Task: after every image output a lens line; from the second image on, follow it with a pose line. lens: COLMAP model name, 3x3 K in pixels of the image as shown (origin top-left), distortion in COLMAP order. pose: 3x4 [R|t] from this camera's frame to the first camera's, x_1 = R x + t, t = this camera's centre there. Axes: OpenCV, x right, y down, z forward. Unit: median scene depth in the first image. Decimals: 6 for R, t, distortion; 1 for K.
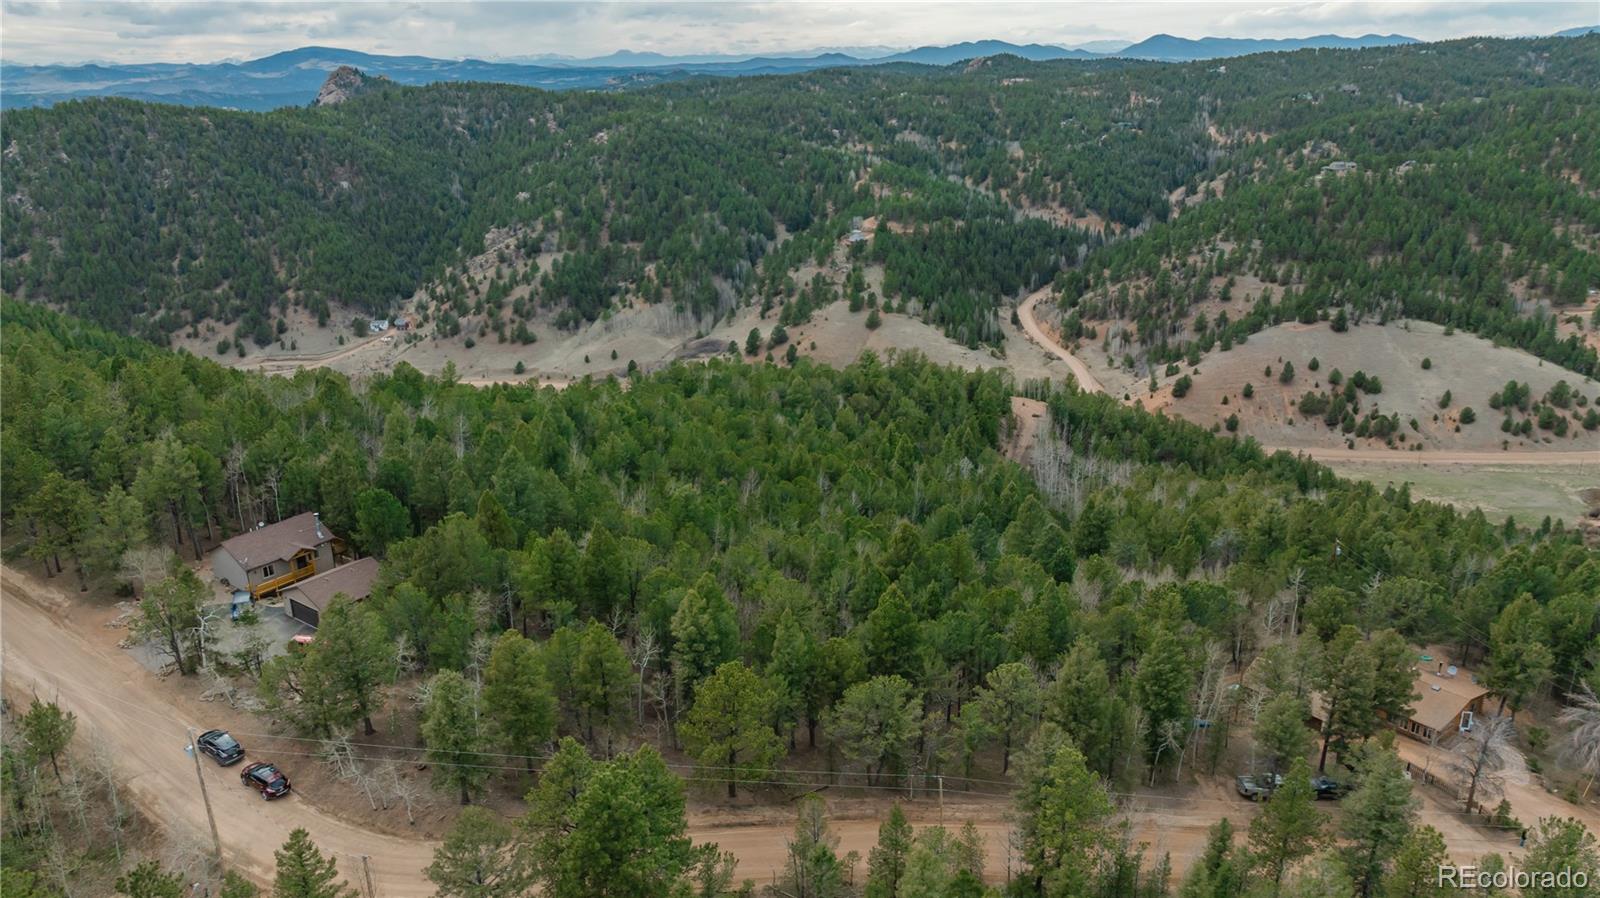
lens RADIAL K [[1120.9, 0, 800.0], [0, 1120.9, 449.0], [0, 0, 1]] dist [-0.045190, 0.032378]
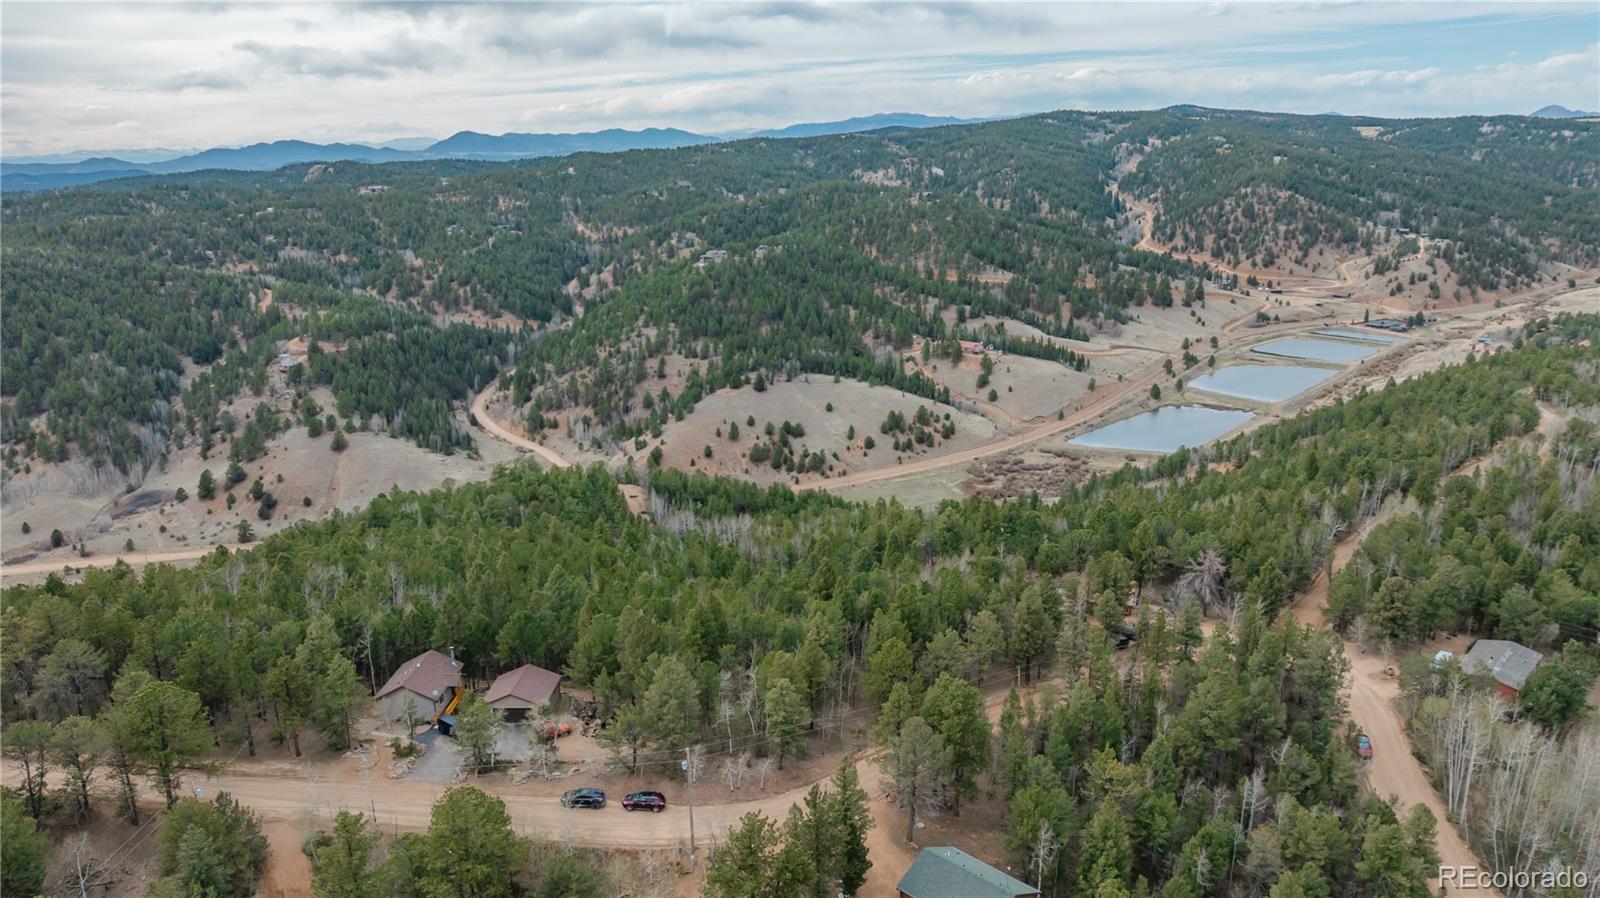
lens RADIAL K [[1120.9, 0, 800.0], [0, 1120.9, 449.0], [0, 0, 1]] dist [-0.045190, 0.032378]
pose [[0.834117, -0.155671, 0.529164, -0.113121], [0.196187, 0.980345, -0.020848, -0.008886], [-0.515518, 0.121204, 0.848263, -0.040761]]
